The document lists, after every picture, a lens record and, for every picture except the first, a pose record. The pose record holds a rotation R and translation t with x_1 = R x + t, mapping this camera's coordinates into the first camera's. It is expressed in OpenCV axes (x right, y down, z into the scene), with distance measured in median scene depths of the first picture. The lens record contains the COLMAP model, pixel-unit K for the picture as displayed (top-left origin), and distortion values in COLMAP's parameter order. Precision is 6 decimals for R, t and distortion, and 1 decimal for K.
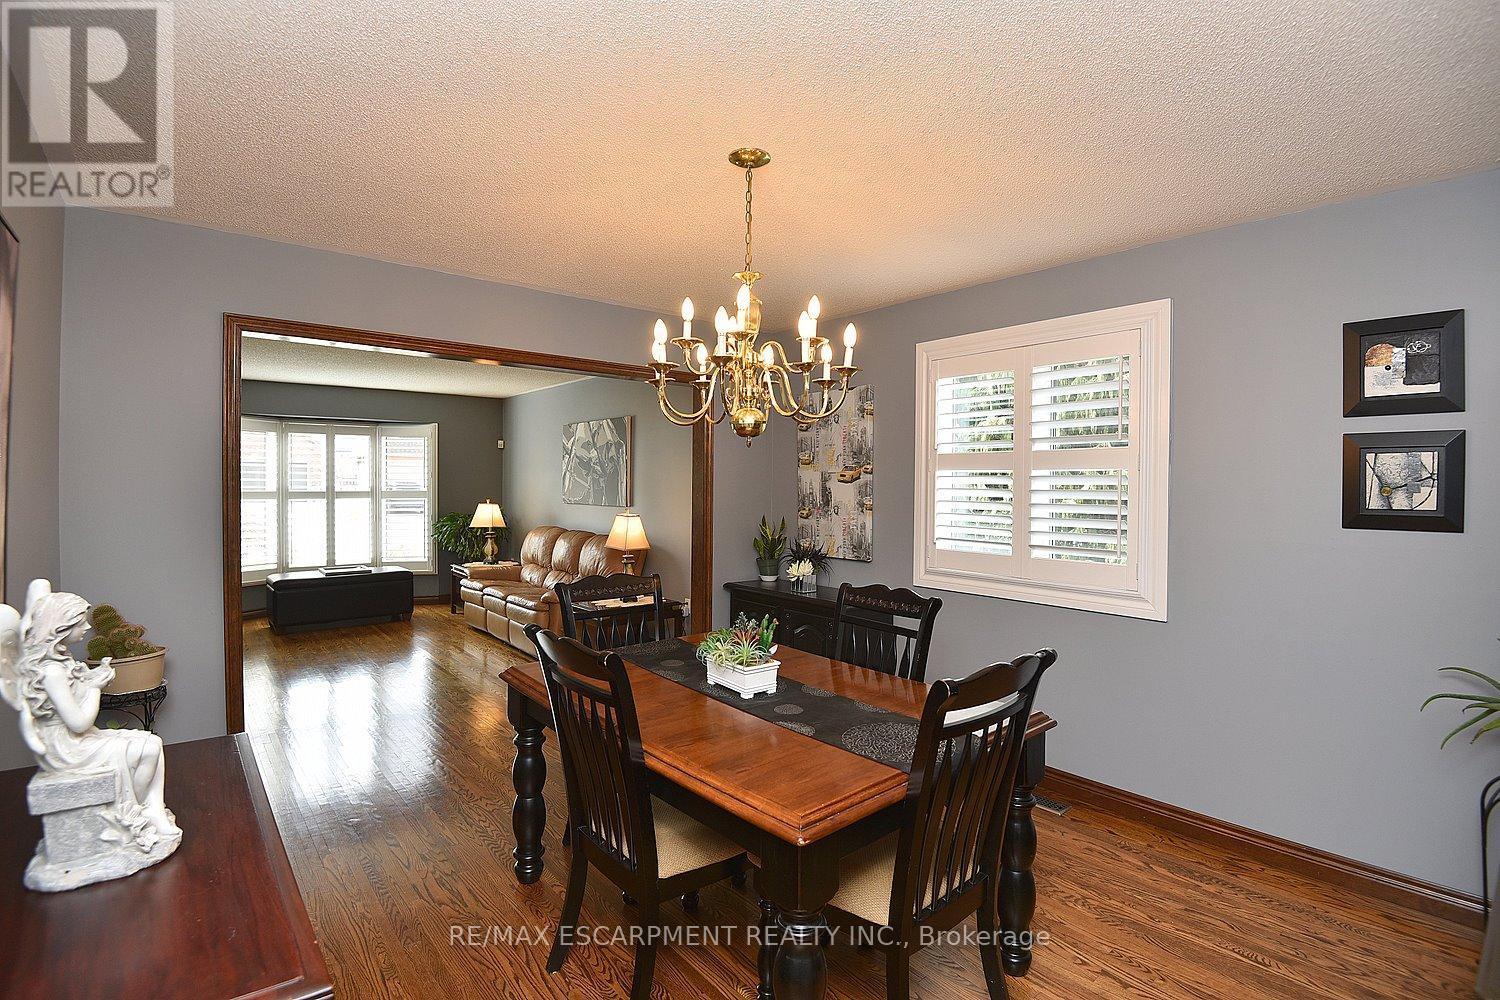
lens RADIAL K [[700.3, 0, 748.8], [0, 700.3, 496.3], [0, 0, 1]] dist [-0.007745, -0.021260]
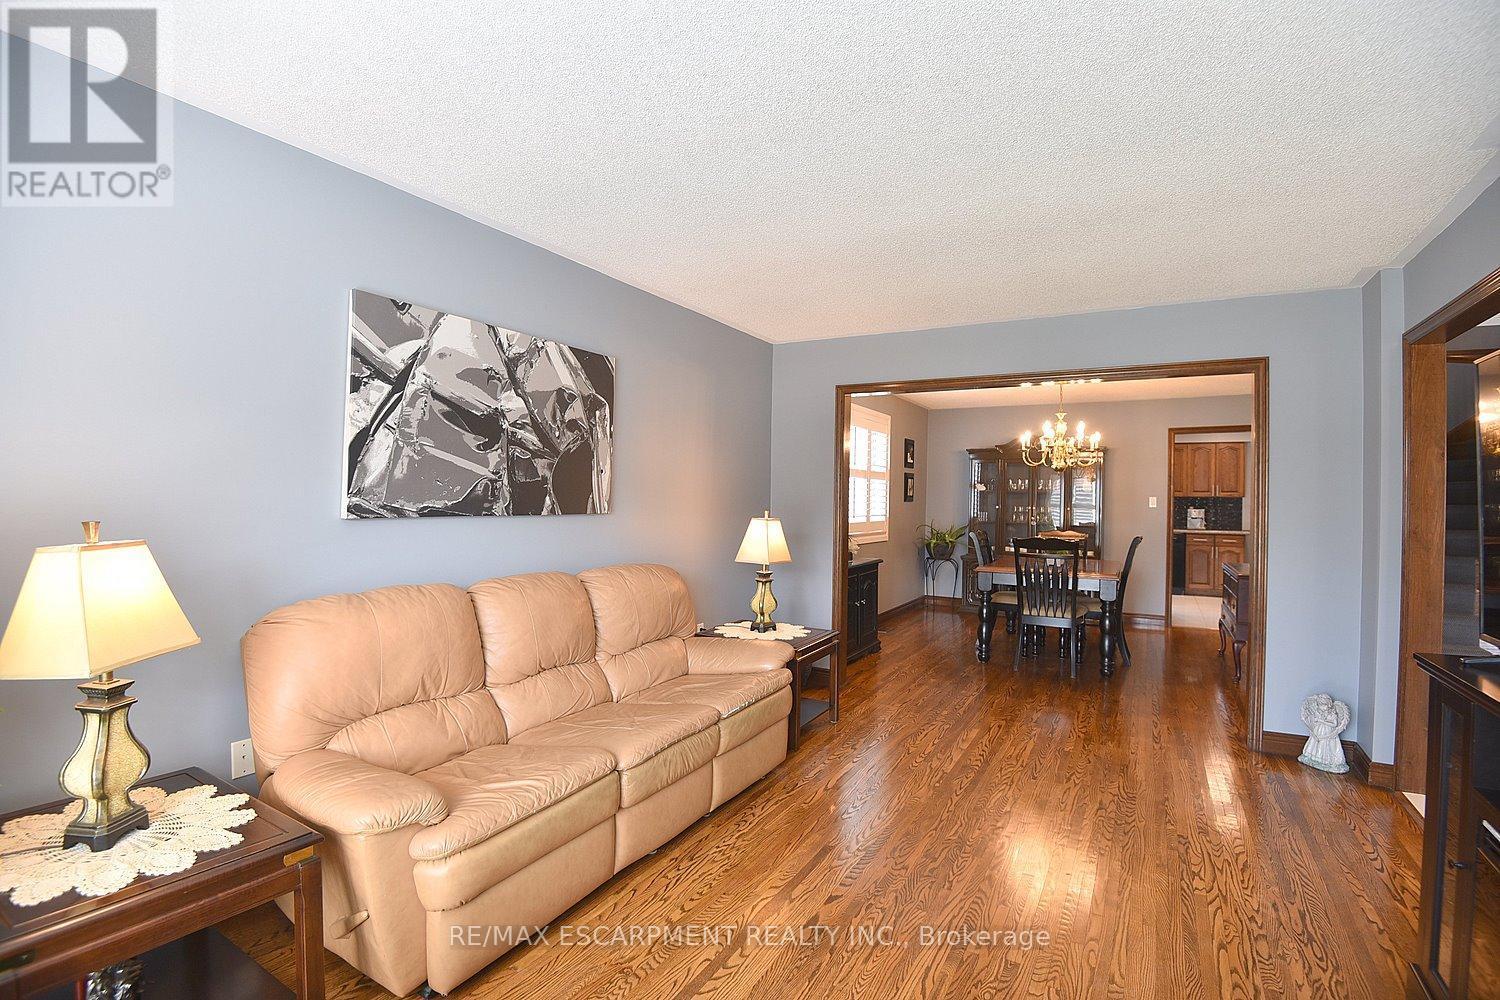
lens RADIAL K [[700.3, 0, 748.8], [0, 700.3, 496.3], [0, 0, 1]] dist [-0.007745, -0.021260]
pose [[-0.348904, -0.012006, 0.937081, -1.312433], [-0.002701, 0.999927, 0.011806, -0.010846], [-0.937154, 0.001588, -0.348911, 1.896007]]
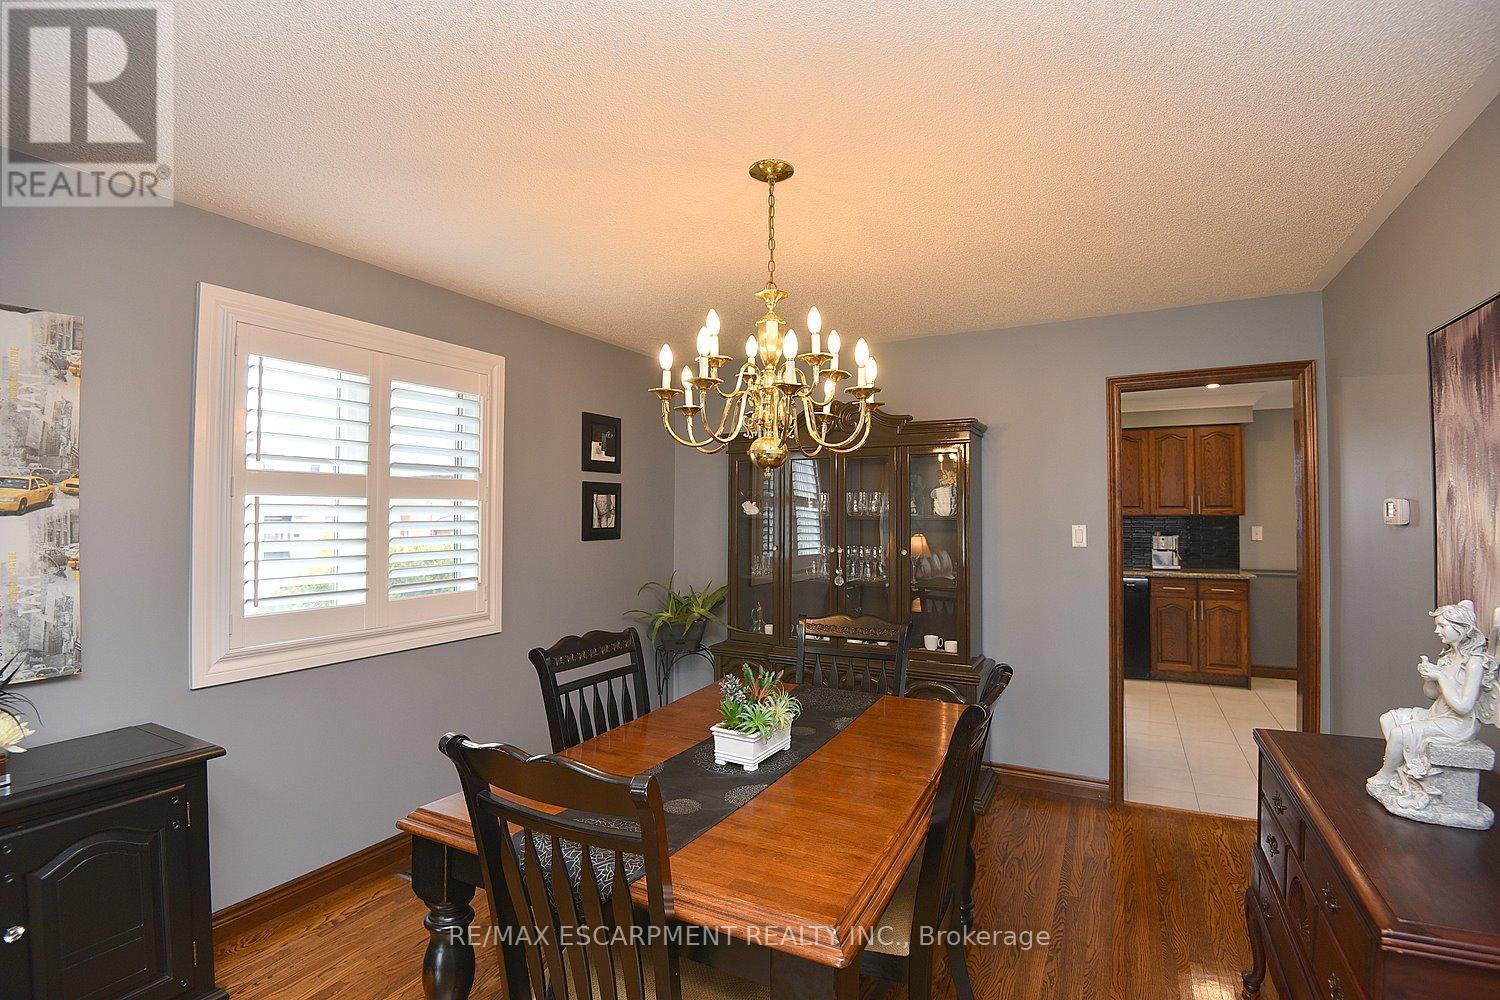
lens RADIAL K [[700.3, 0, 748.8], [0, 700.3, 496.3], [0, 0, 1]] dist [-0.007745, -0.021260]
pose [[-0.385216, 0.013453, 0.922728, -0.515185], [0.012693, 0.999876, -0.009279, -0.024705], [-0.922739, 0.008137, -0.385340, 0.849316]]
